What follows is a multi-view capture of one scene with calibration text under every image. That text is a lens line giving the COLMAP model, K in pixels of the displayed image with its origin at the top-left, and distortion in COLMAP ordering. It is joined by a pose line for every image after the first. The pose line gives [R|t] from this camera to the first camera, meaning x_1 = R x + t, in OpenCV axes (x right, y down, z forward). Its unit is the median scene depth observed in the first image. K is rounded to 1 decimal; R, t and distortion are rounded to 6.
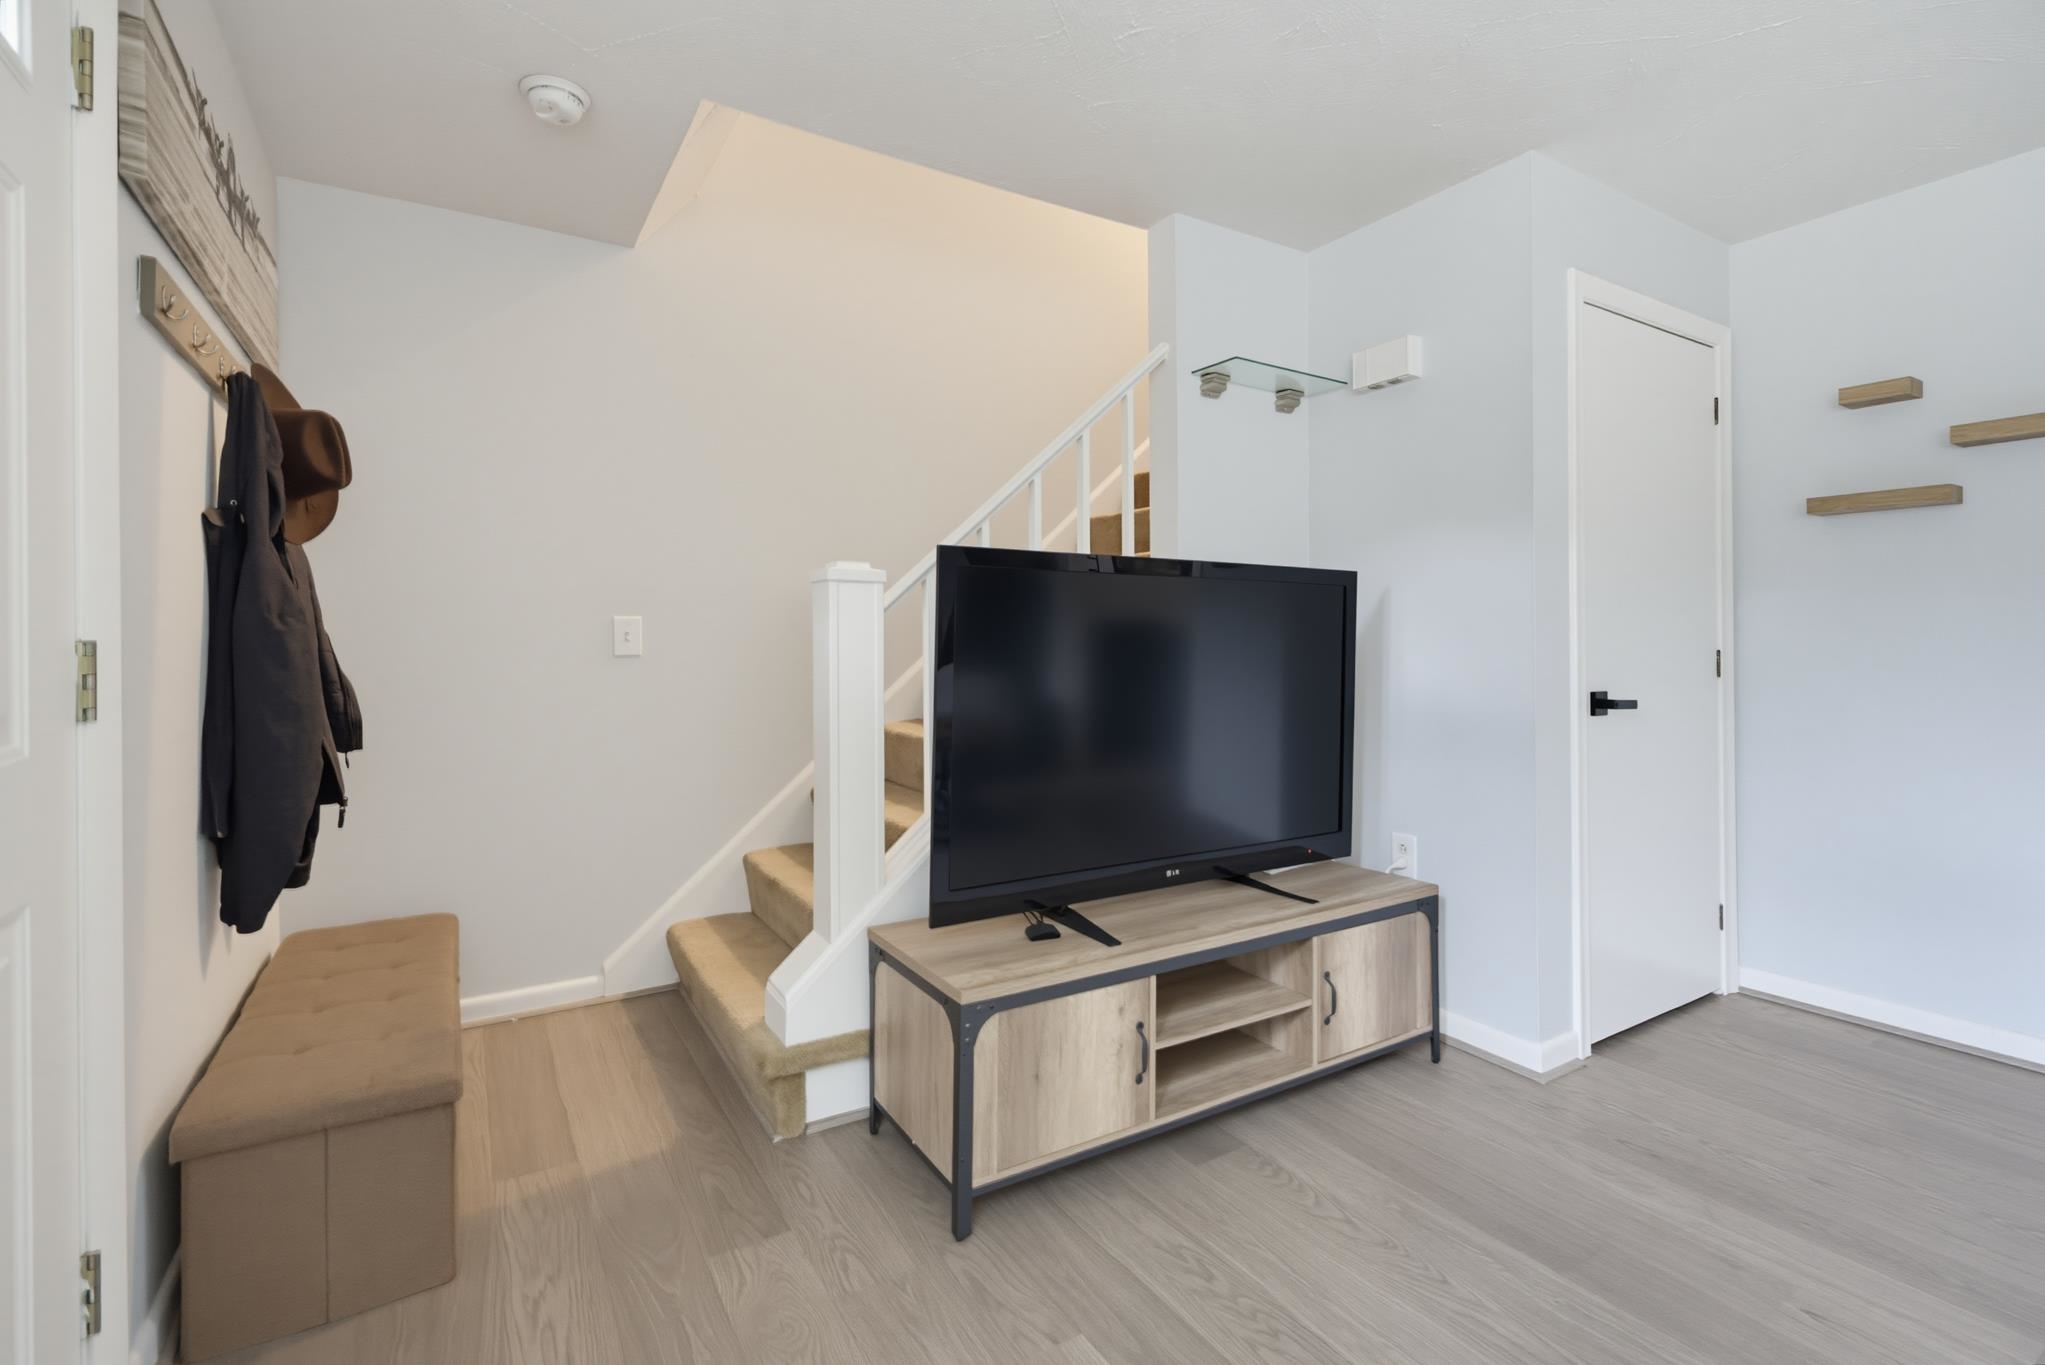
lens RADIAL K [[918.9, 0, 1020.1], [0, 918.9, 649.9], [0, 0, 1]] dist [0.000766, -0.001084]
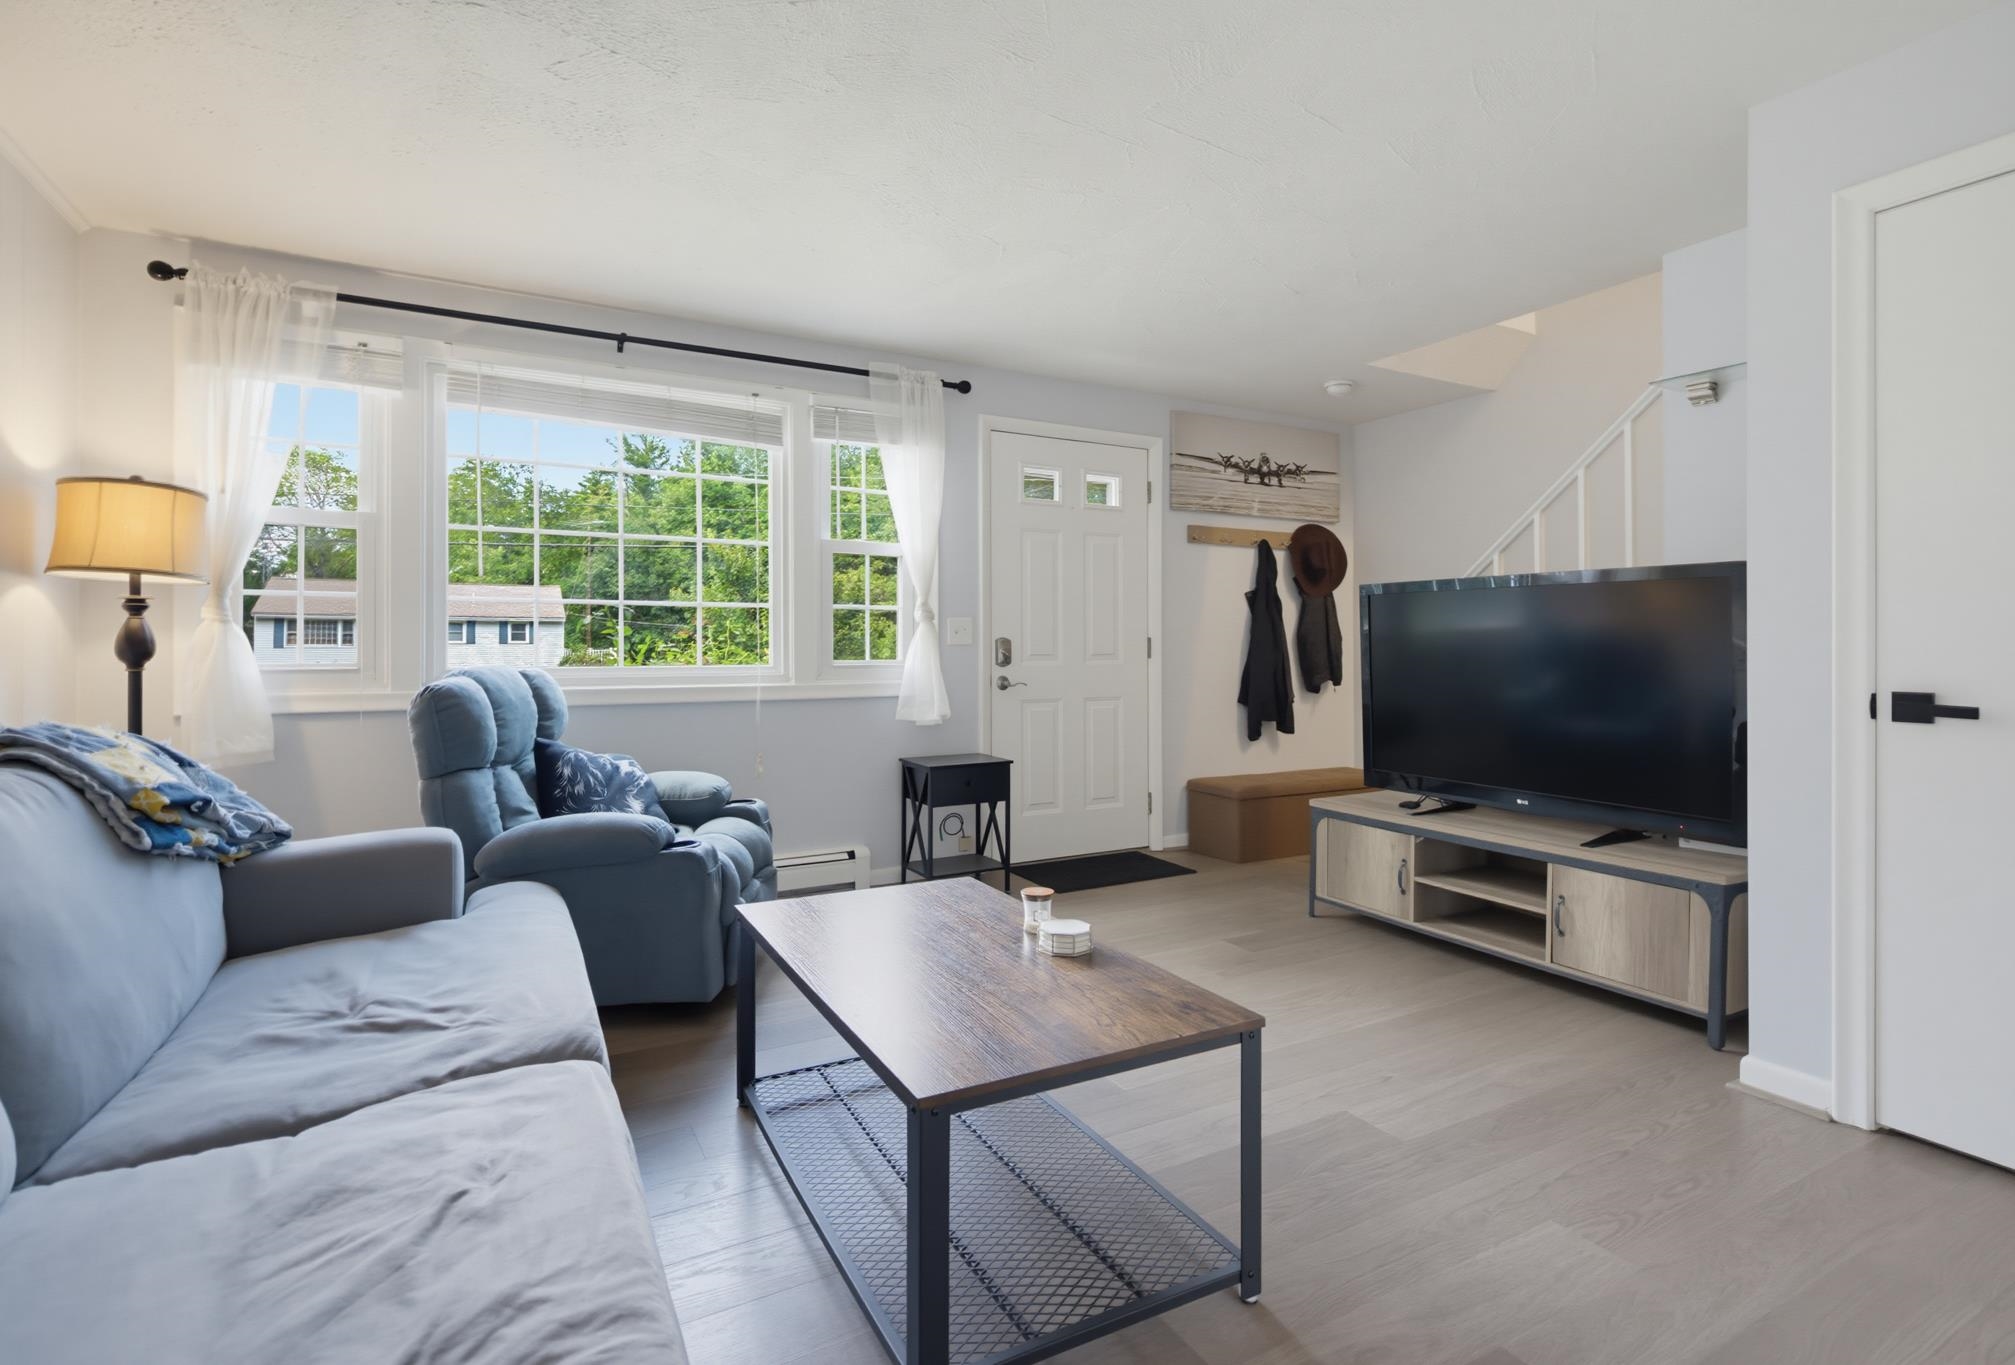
lens RADIAL K [[931.1, 0, 1015.8], [0, 931.1, 637.3], [0, 0, 1]] dist [0.002275, -0.000577]
pose [[-0.026893, -0.005160, -0.999625, 1.566649], [-0.005703, 0.999971, -0.005008, 0.007080], [0.999622, 0.005566, -0.026921, 0.274930]]
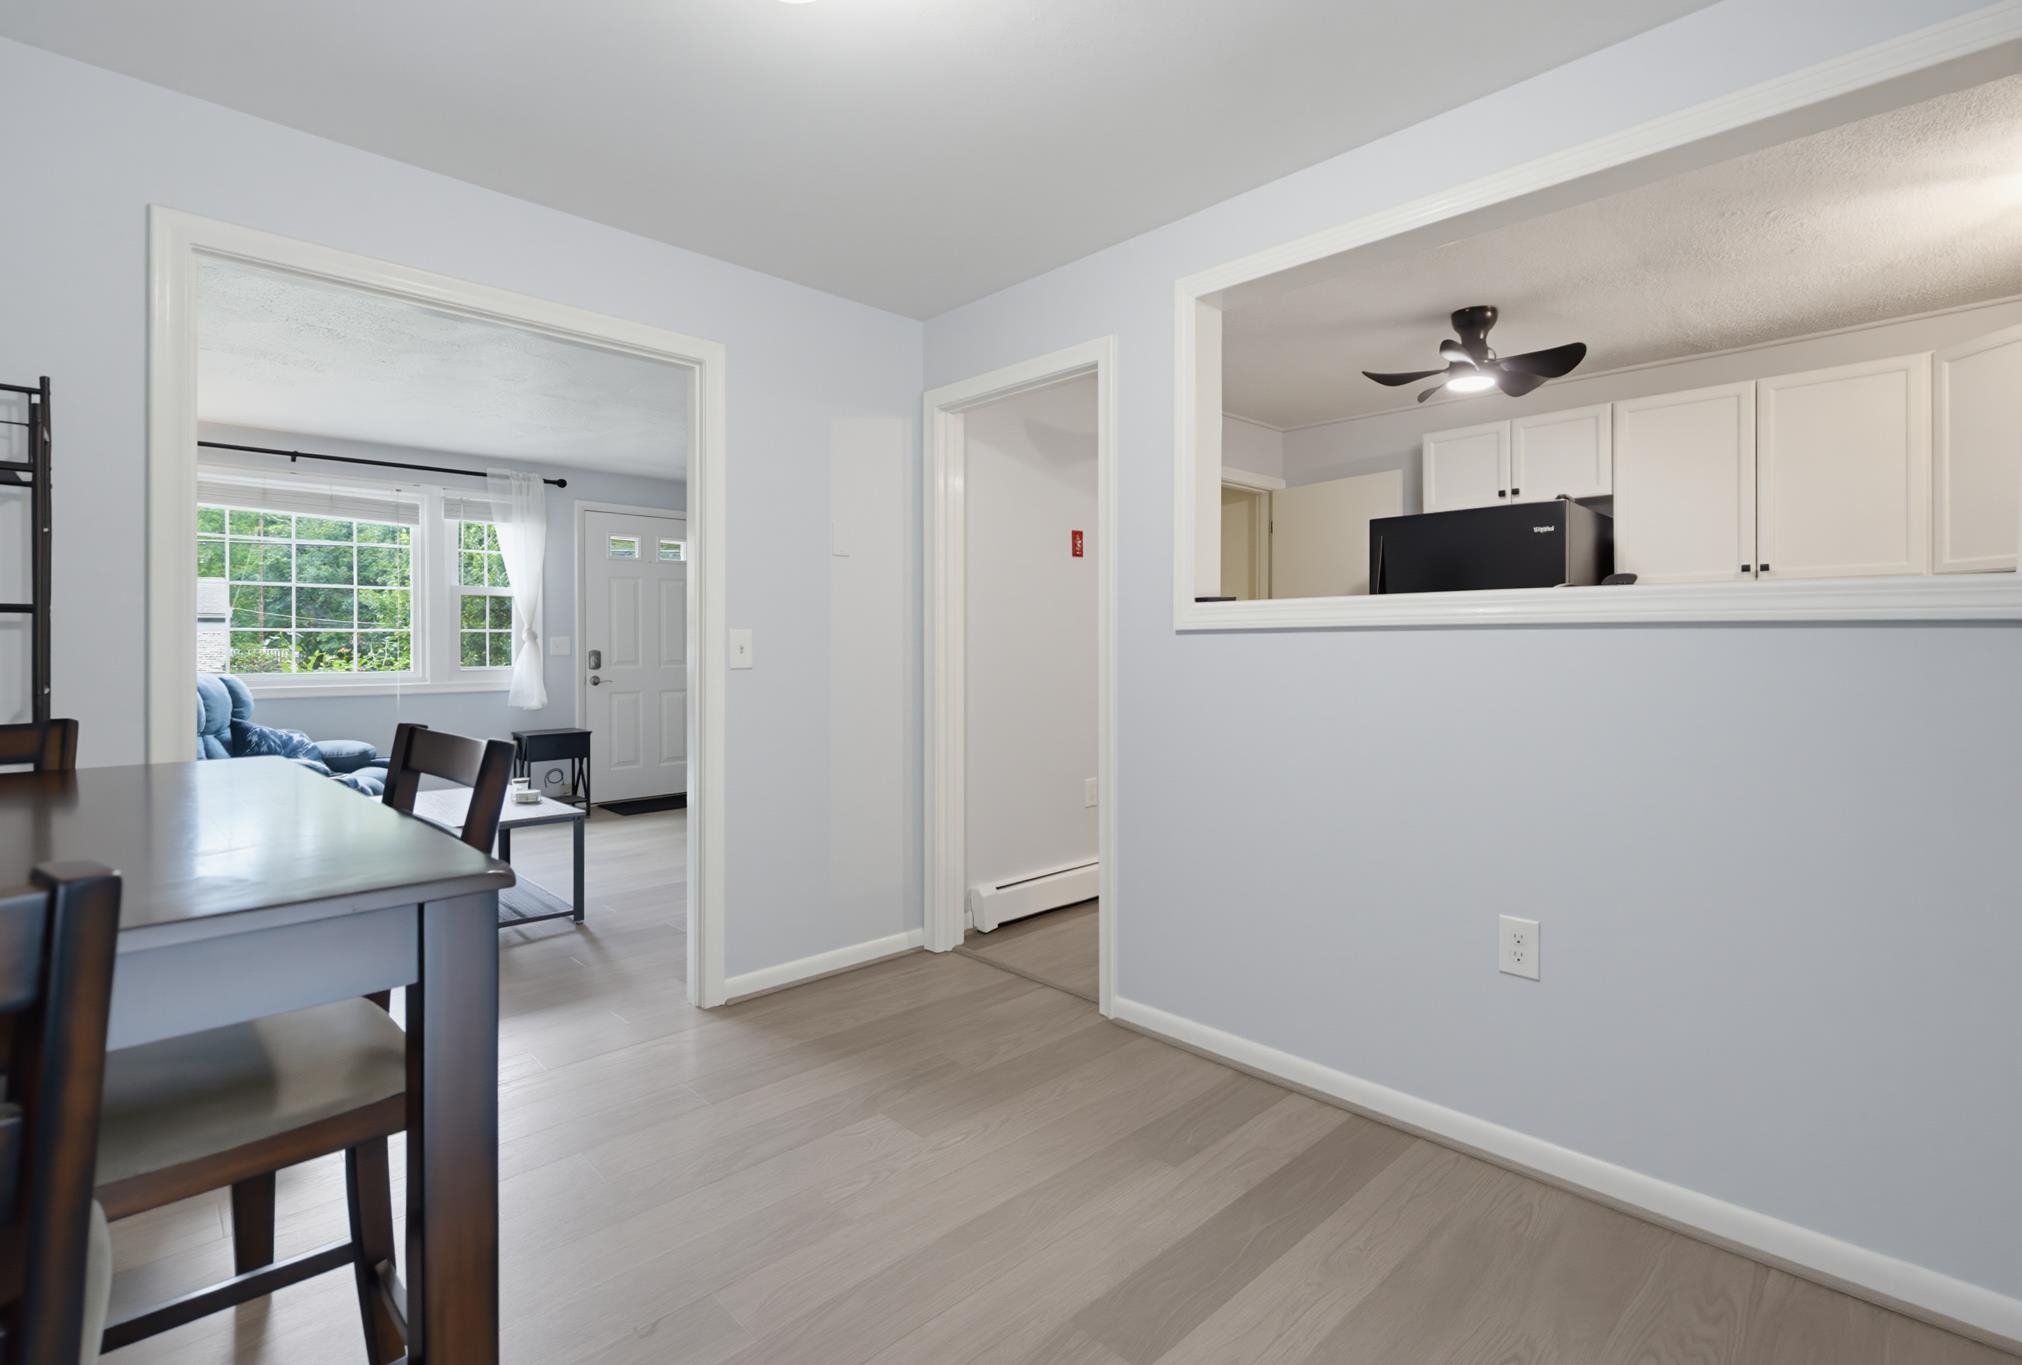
lens RADIAL K [[934.3, 0, 1019.4], [0, 934.3, 637.2], [0, 0, 1]] dist [0.002275, -0.000577]
pose [[0.223404, -0.000312, -0.974726, 2.659485], [-0.005893, 0.999981, -0.001671, -0.041187], [0.974708, 0.006117, 0.223398, 0.792692]]
